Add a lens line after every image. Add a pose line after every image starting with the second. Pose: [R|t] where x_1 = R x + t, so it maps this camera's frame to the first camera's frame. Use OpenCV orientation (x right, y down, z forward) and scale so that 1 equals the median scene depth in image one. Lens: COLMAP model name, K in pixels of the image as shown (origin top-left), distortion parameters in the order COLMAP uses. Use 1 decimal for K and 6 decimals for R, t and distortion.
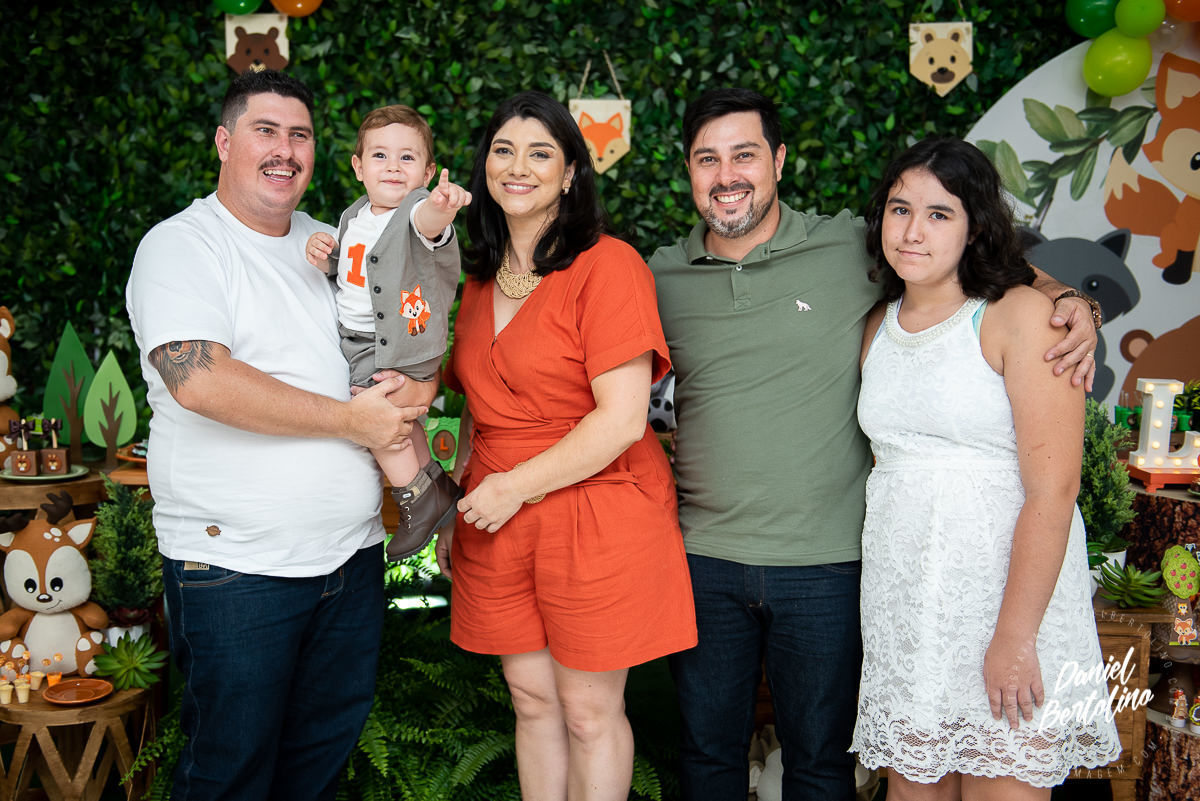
lens RADIAL K [[1363.7, 0, 558.8], [0, 1363.7, 392.8], [0, 0, 1]] dist [0.061848, 0.000000]
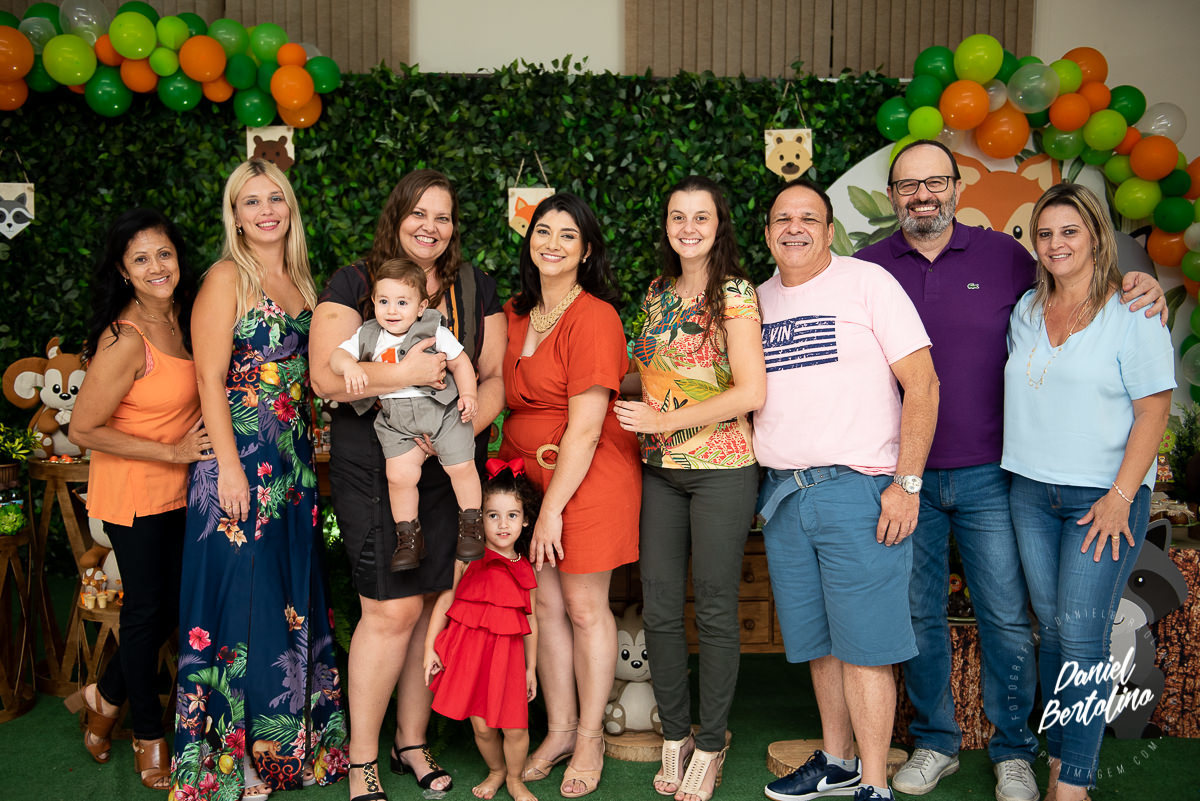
lens RADIAL K [[1260.4, 0, 575.6], [0, 1260.4, 398.4], [0, 0, 1]] dist [0.037705, 0.000000]
pose [[0.999902, -0.010005, 0.009767, 0.058775], [0.010381, 0.999174, -0.039279, 0.036340], [-0.009366, 0.039376, 0.999181, -0.206301]]
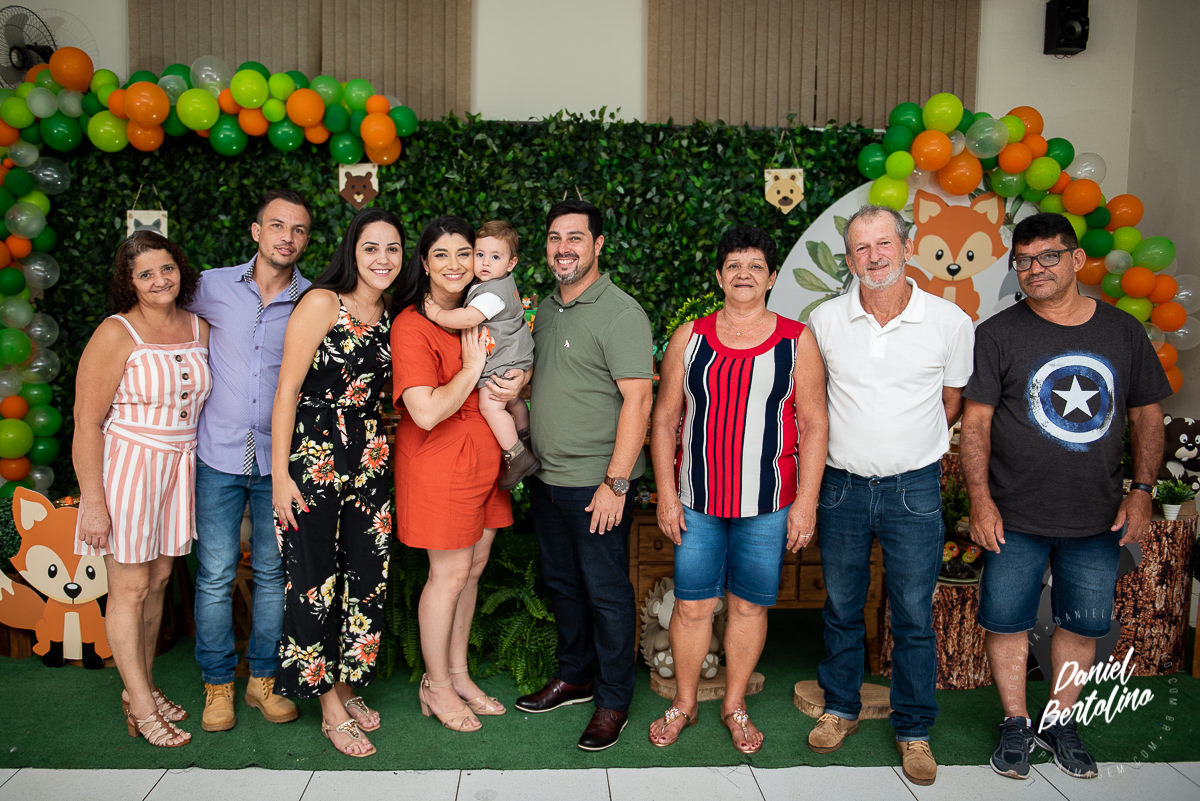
lens RADIAL K [[965.9, 0, 569.1], [0, 965.9, 402.4], [0, 0, 1]] dist [-0.022866, -0.026717]
pose [[0.999923, -0.004057, 0.011762, 0.011551], [0.004323, 0.999733, -0.022684, 0.029448], [-0.011667, 0.022733, 0.999673, -0.120674]]
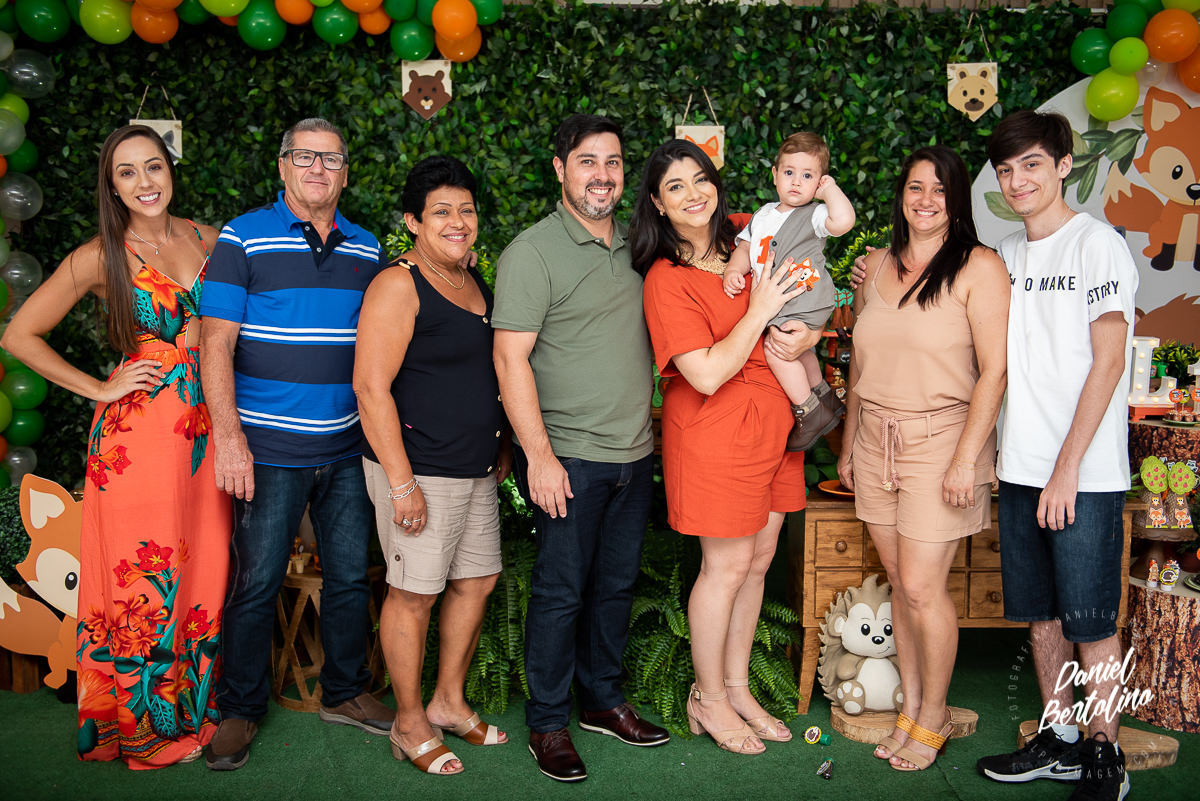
lens RADIAL K [[1241.0, 0, 617.6], [0, 1241.0, 378.9], [0, 0, 1]] dist [0.032806, 0.000000]
pose [[0.999959, -0.005629, -0.007024, -0.038623], [0.005561, 0.999939, -0.009592, 0.027644], [0.007078, 0.009553, 0.999929, -0.133953]]
